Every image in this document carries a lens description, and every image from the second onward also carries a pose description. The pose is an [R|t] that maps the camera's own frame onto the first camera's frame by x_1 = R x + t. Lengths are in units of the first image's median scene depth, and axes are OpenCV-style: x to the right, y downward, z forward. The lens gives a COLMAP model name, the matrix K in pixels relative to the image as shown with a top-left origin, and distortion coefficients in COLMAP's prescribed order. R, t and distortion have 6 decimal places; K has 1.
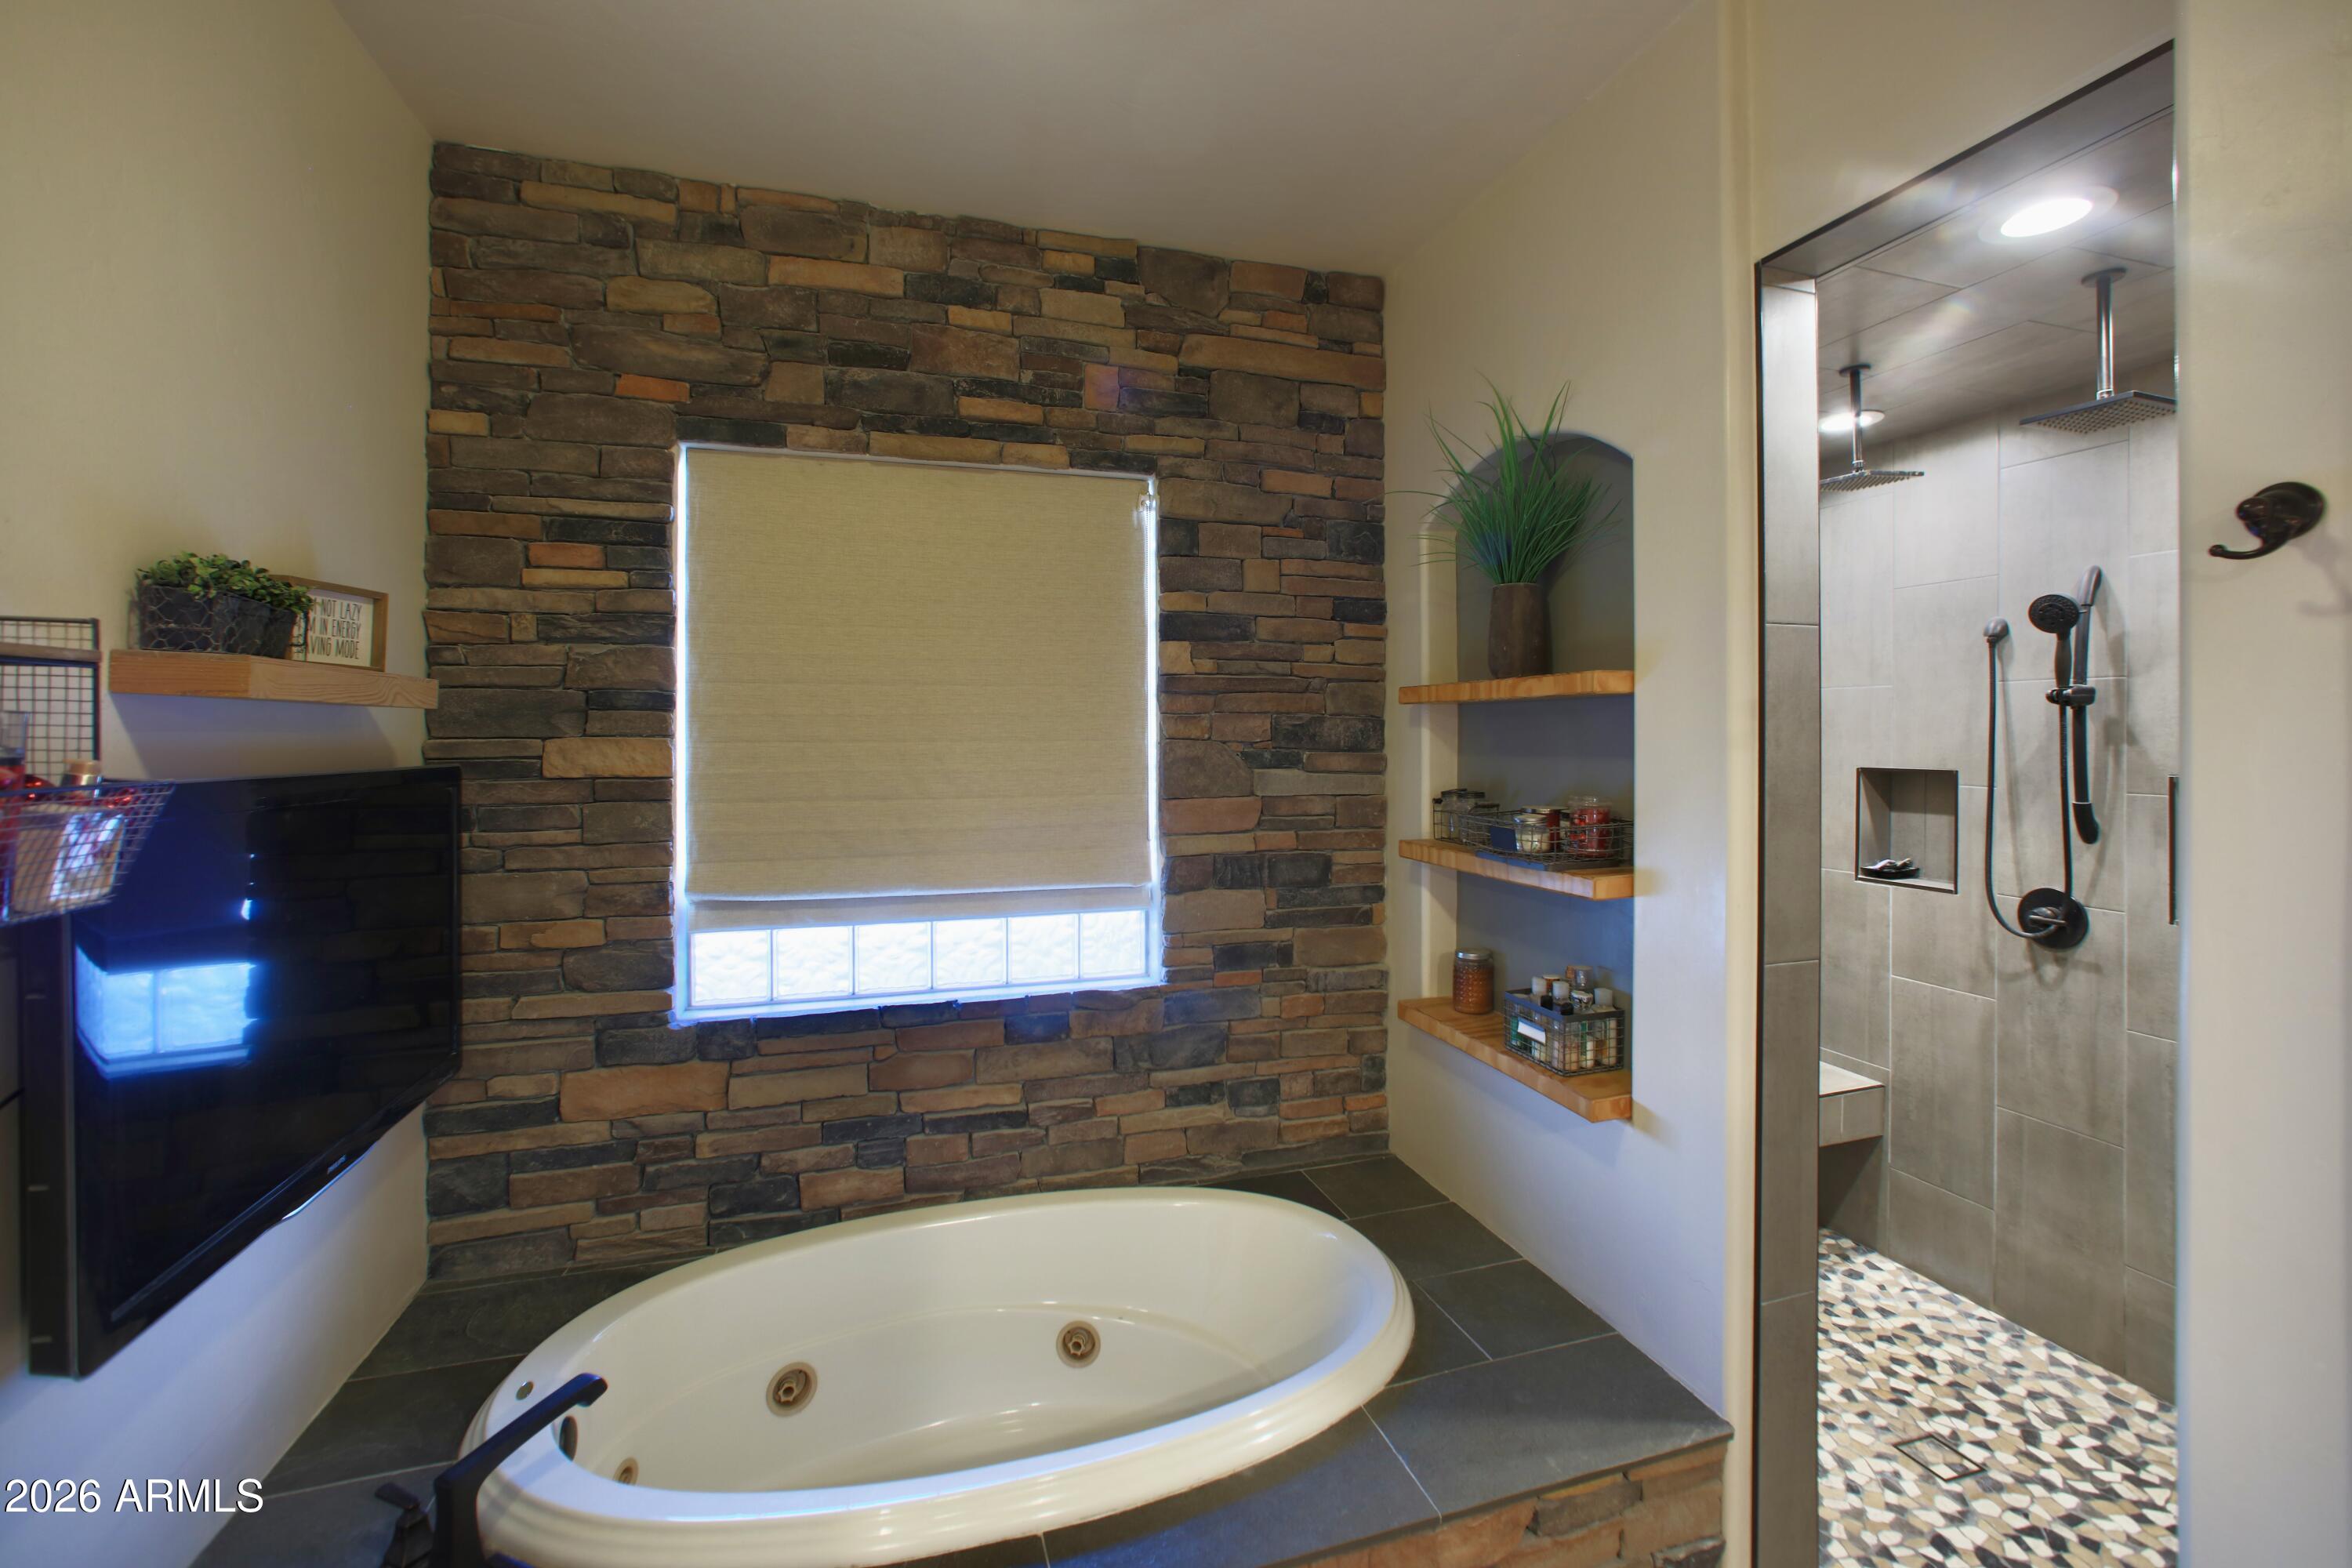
lens RADIAL K [[981.5, 0, 1191.3], [0, 981.5, 734.6], [0, 0, 1]] dist [-0.034411, 0.012890]
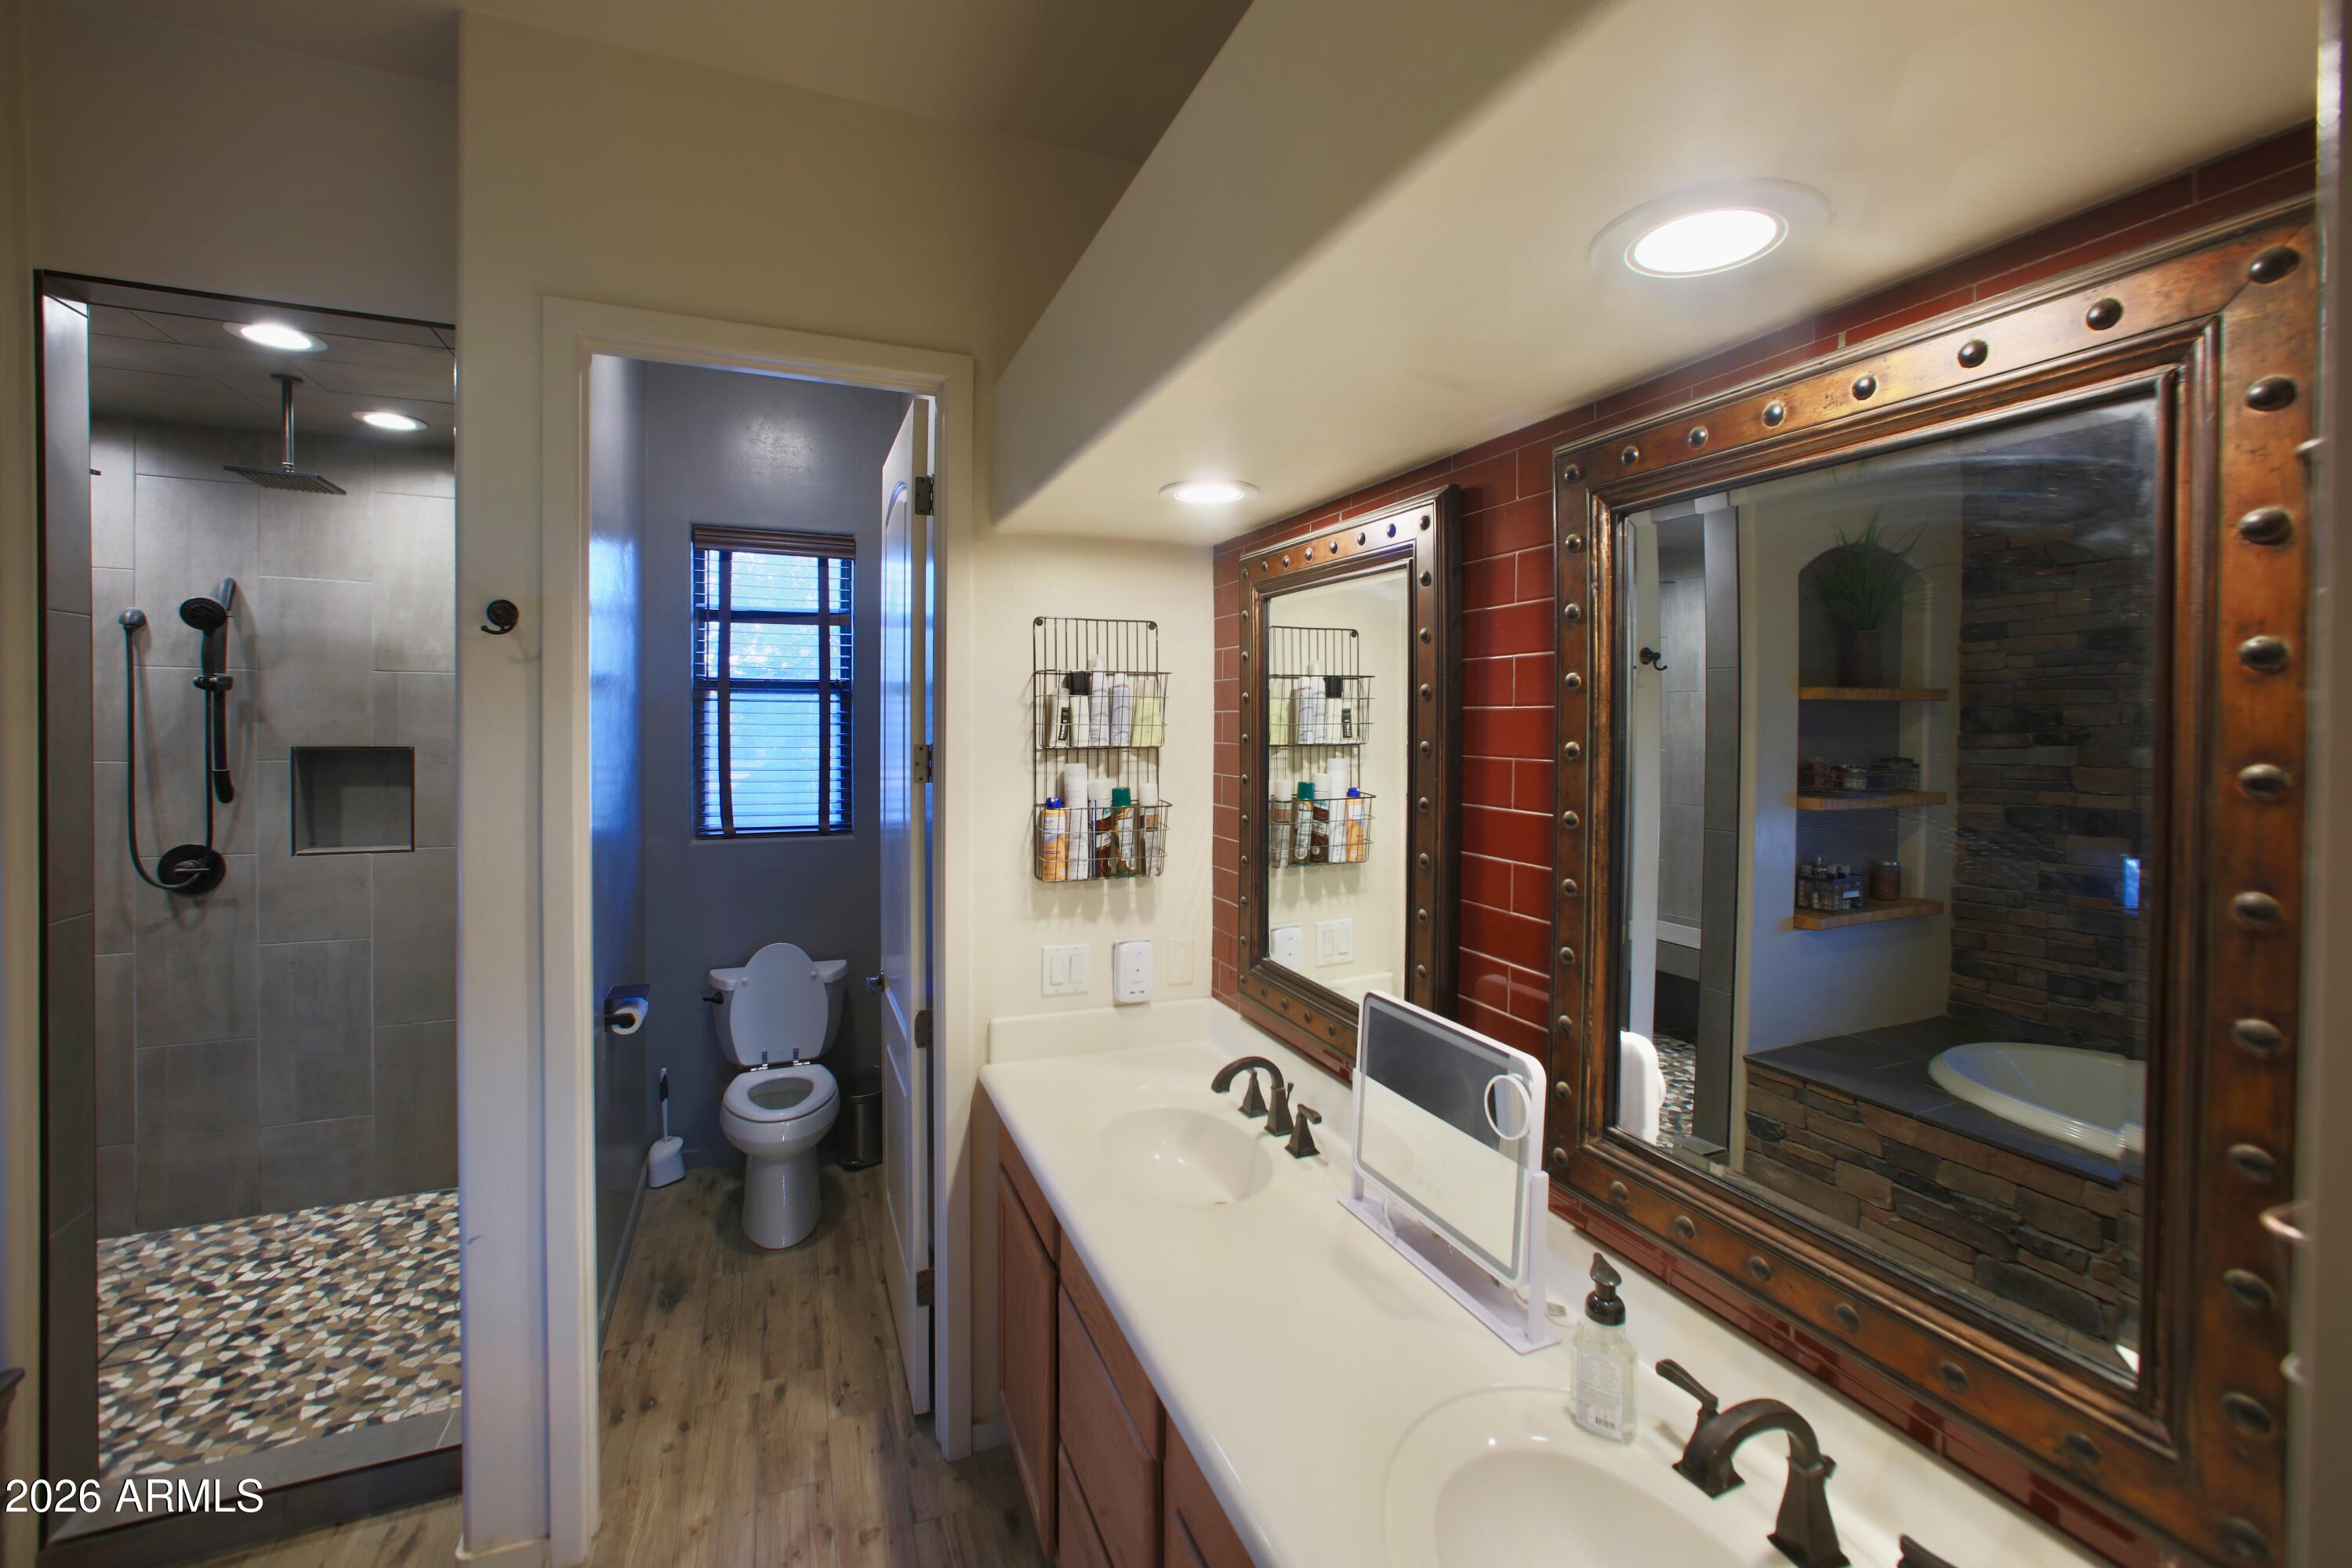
lens RADIAL K [[981.5, 0, 1191.3], [0, 981.5, 734.6], [0, 0, 1]] dist [-0.034411, 0.012890]
pose [[-0.090537, -0.012268, 0.995818, -0.420633], [-0.008647, 0.999896, 0.011532, 0.000975], [-0.995856, -0.007567, -0.090634, -0.125311]]
